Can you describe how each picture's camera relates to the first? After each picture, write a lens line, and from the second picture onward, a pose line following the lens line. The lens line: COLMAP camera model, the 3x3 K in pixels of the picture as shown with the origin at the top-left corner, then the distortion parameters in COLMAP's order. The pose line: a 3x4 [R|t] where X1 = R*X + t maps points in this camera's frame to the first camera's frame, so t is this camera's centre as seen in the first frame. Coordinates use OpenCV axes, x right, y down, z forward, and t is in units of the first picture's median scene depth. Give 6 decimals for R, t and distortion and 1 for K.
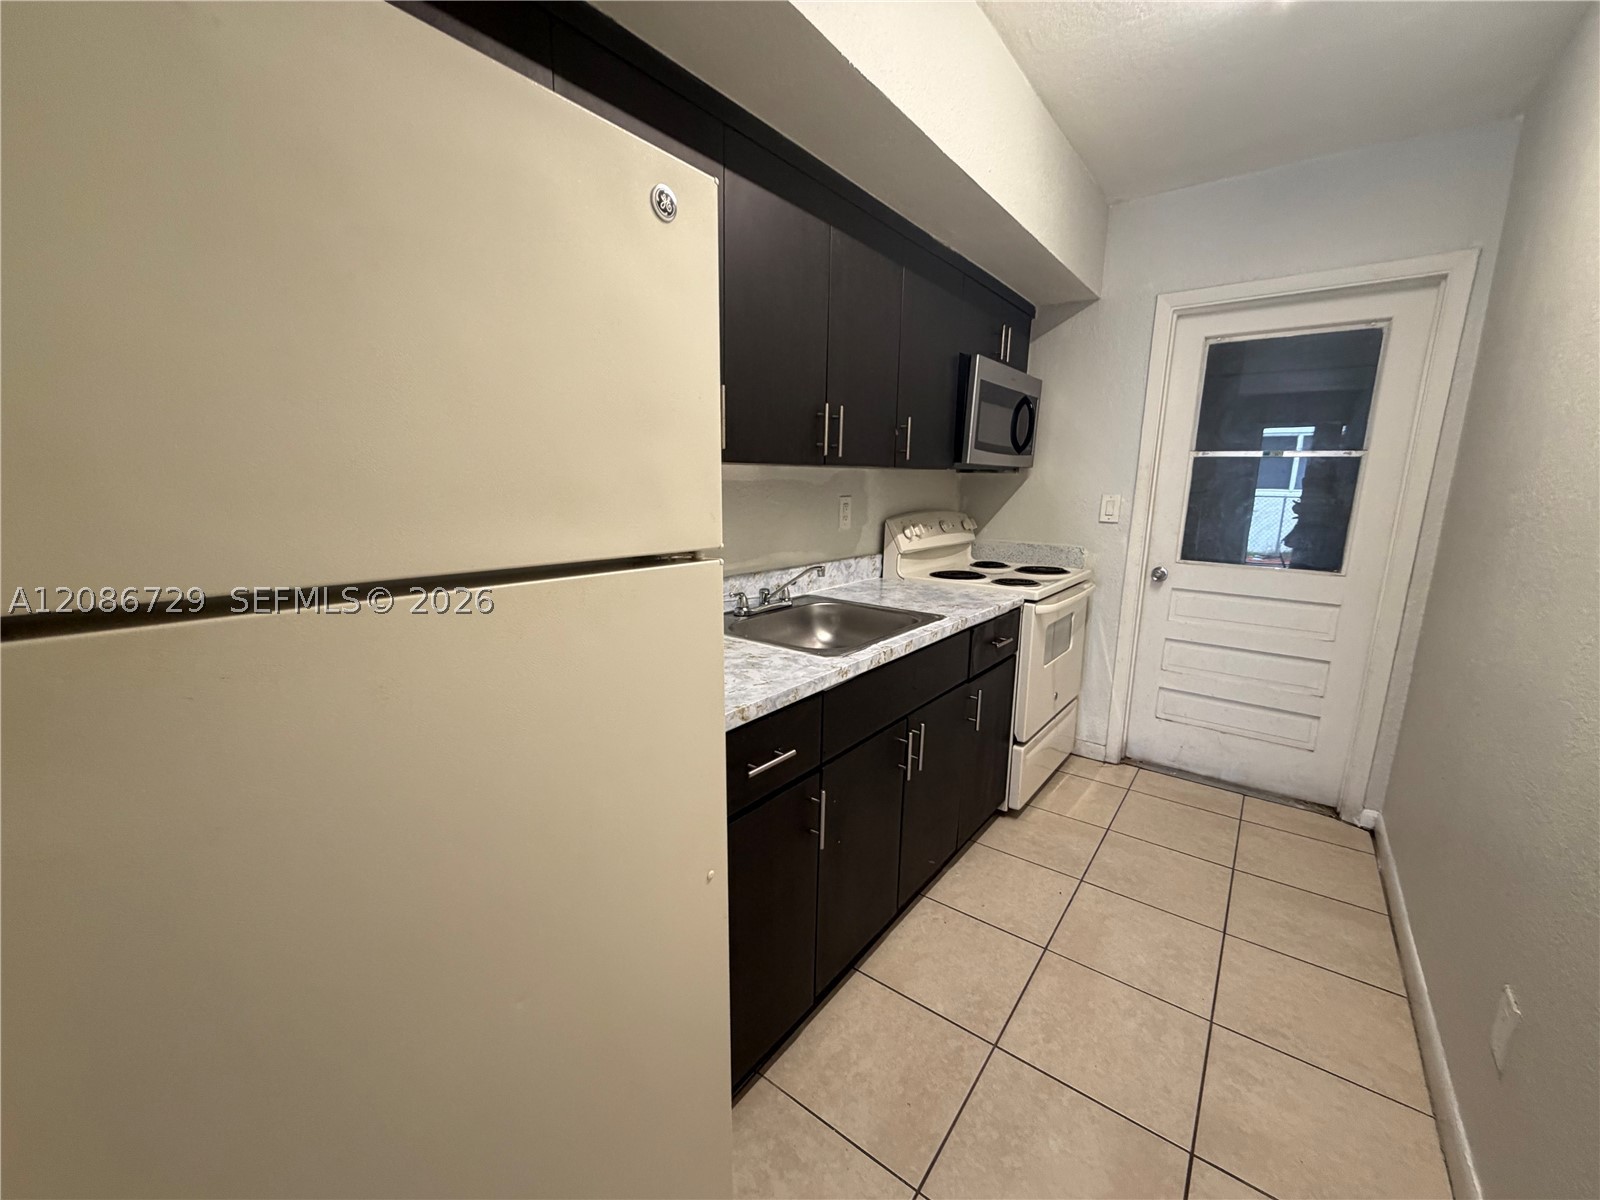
lens RADIAL K [[641.5, 0, 800.0], [0, 641.5, 600.0], [0, 0, 1]] dist [0.000364, 0.000017]
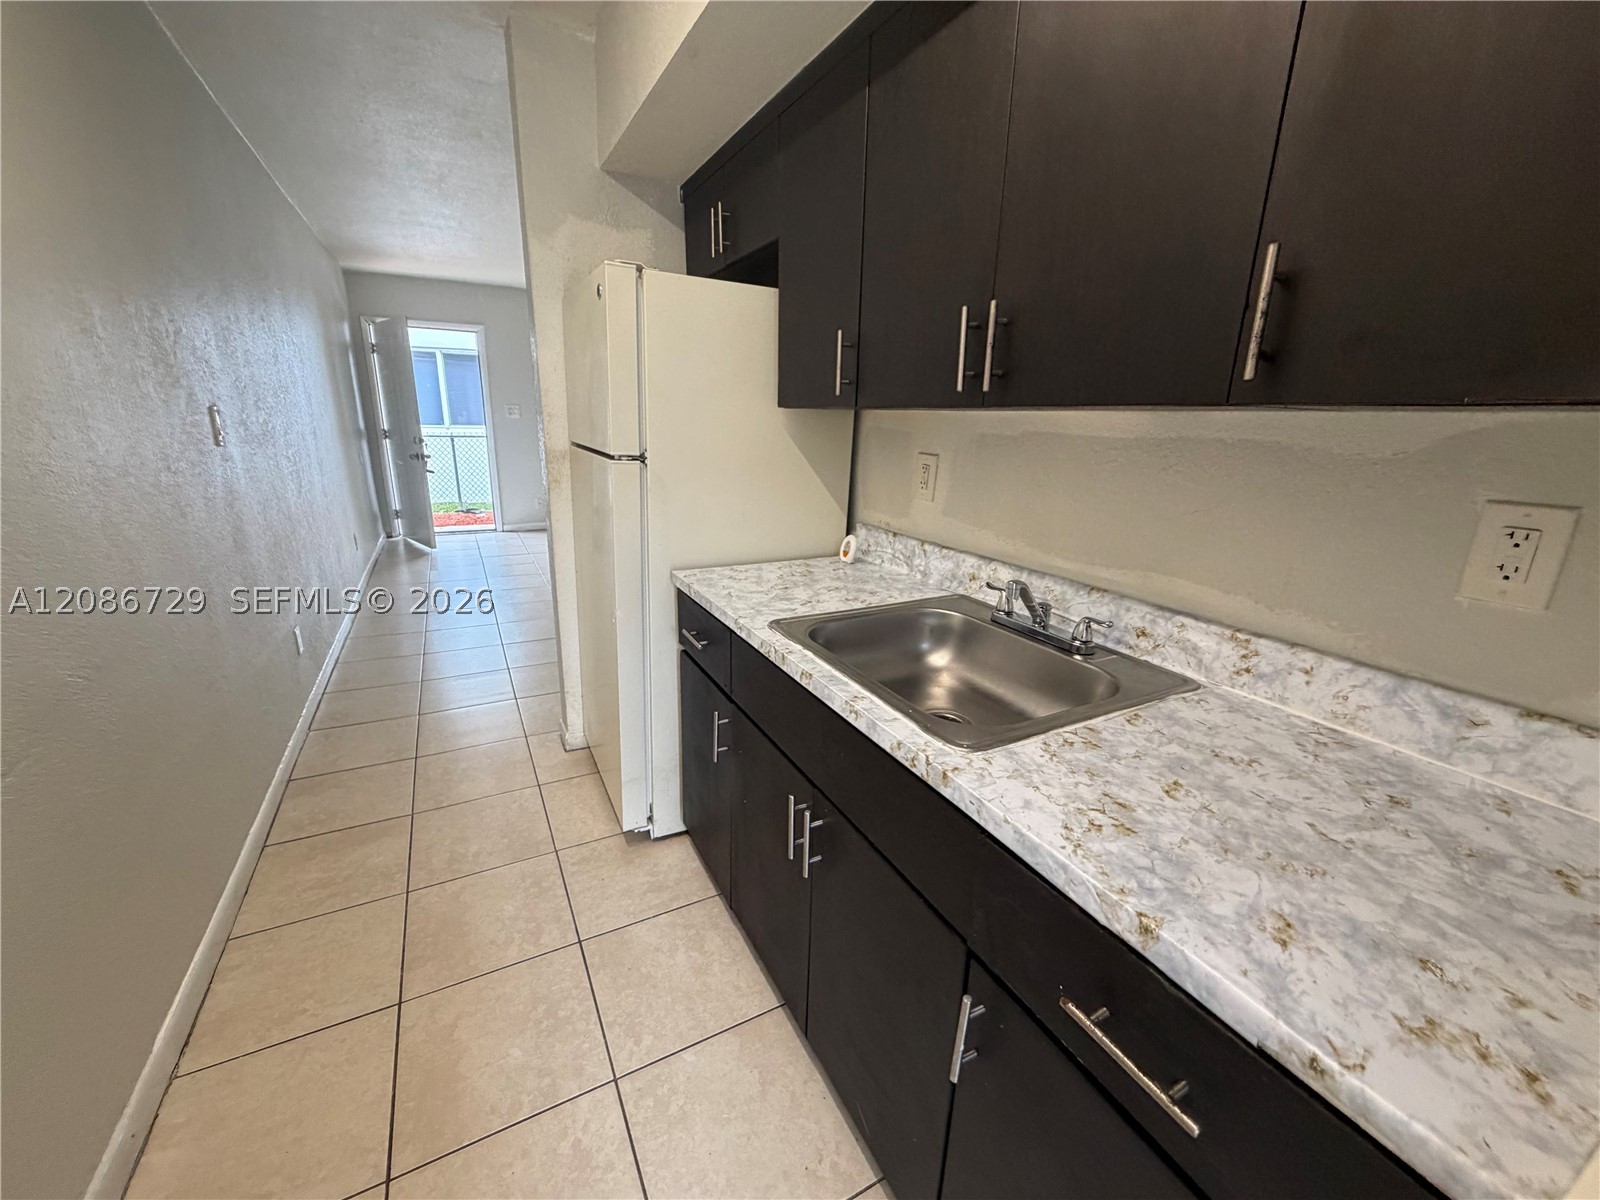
lens RADIAL K [[642.1, 0, 794.0], [0, 642.1, 600.5], [0, 0, 1]] dist [0.001602, 0.000047]
pose [[-0.427613, 0.227128, -0.874963, 0.507724], [-0.197773, 0.920964, 0.335725, -0.153915], [0.882062, 0.316604, -0.348897, 0.815144]]
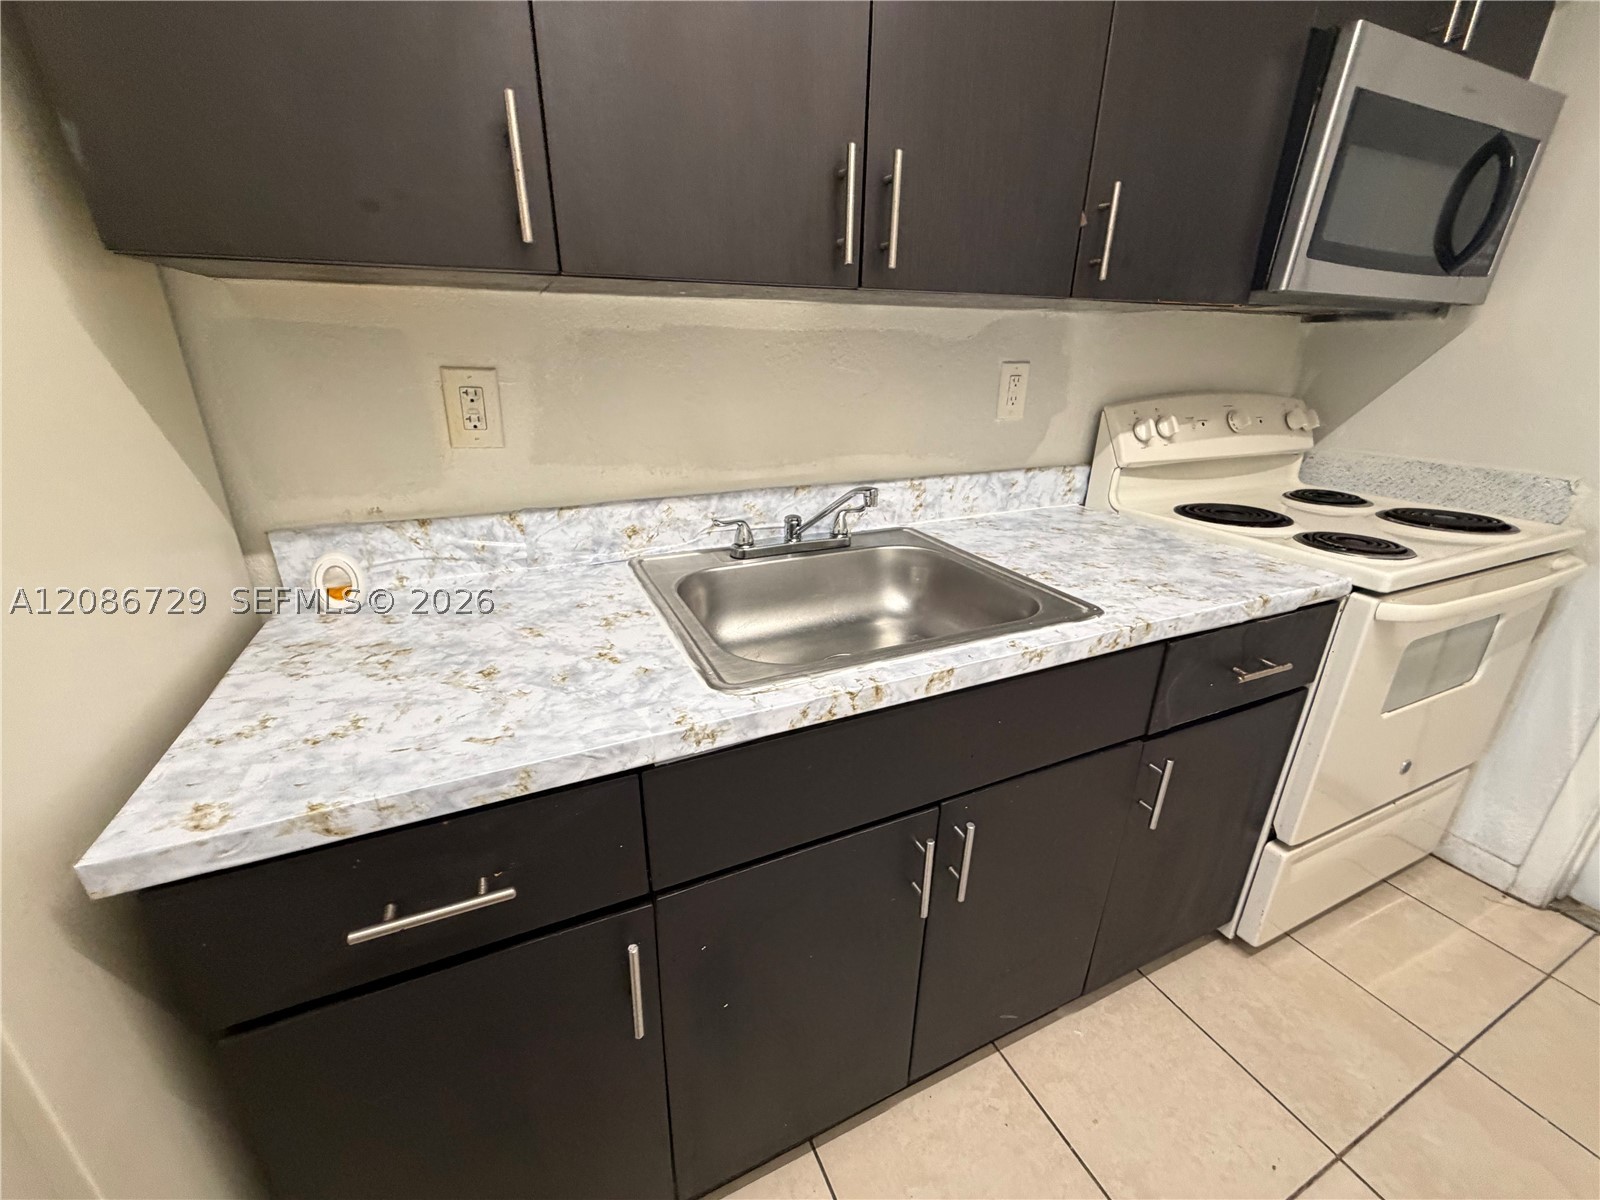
lens RADIAL K [[642.1, 0, 794.0], [0, 642.1, 600.5], [0, 0, 1]] dist [0.001602, 0.000047]
pose [[0.882438, 0.163991, -0.440919, 0.186703], [-0.083254, 0.976918, 0.196723, -0.048196], [0.463003, -0.136888, 0.875723, 0.367211]]
